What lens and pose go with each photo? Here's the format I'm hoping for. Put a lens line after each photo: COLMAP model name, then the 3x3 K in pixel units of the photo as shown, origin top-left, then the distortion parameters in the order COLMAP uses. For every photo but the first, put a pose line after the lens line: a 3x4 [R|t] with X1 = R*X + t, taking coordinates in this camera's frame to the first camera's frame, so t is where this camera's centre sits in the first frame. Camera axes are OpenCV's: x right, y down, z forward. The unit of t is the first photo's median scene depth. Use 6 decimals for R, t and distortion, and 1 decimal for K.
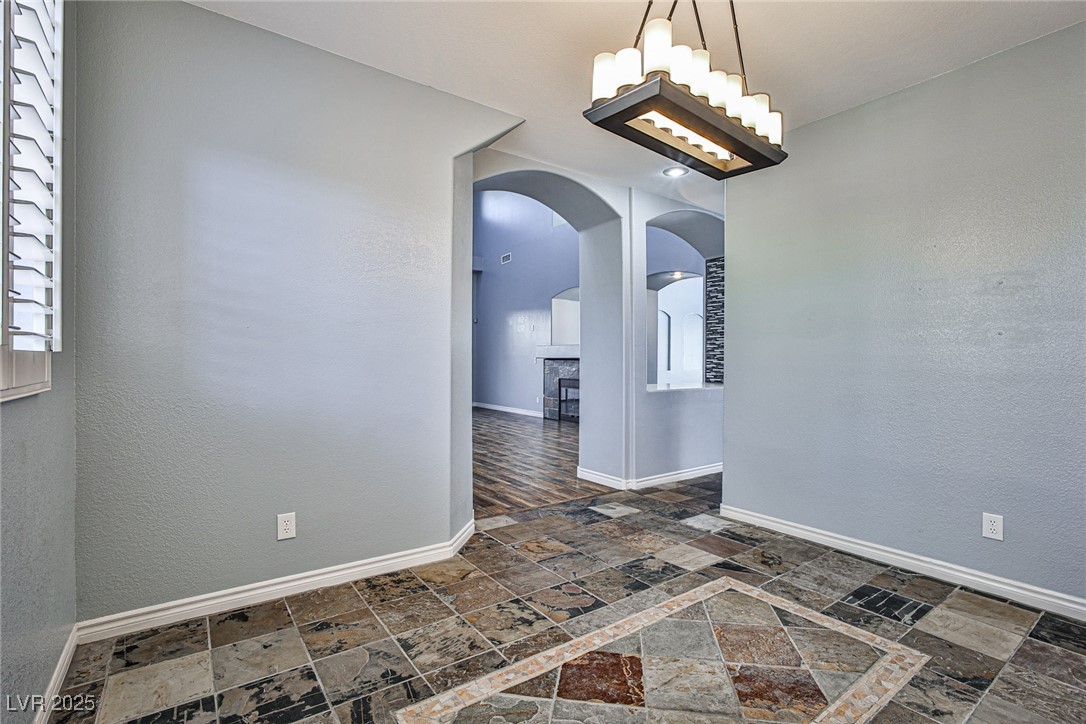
lens RADIAL K [[487.5, 0, 543.5], [0, 487.5, 363.2], [0, 0, 1]] dist [-0.032215, 0.013186]
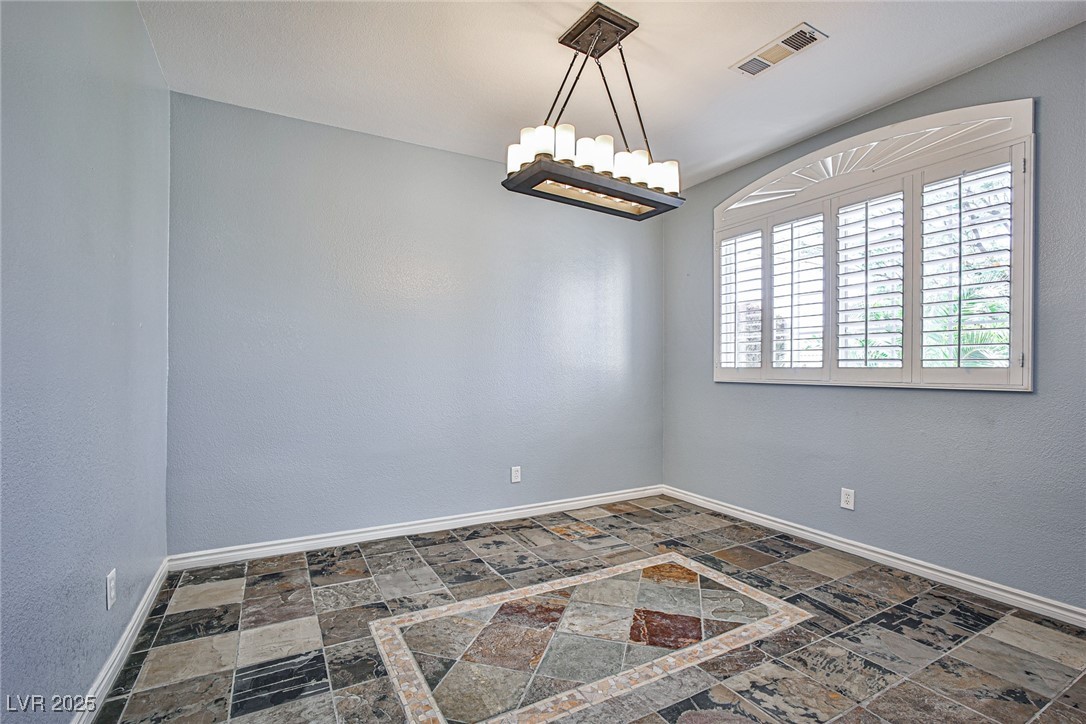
lens RADIAL K [[487.5, 0, 542.8], [0, 487.5, 365.9], [0, 0, 1]] dist [-0.032215, 0.013186]
pose [[-0.991931, -0.011656, 0.126239, 0.259038], [-0.011596, 0.999932, 0.001215, -0.002070], [-0.126245, -0.000259, -0.991999, 2.056281]]
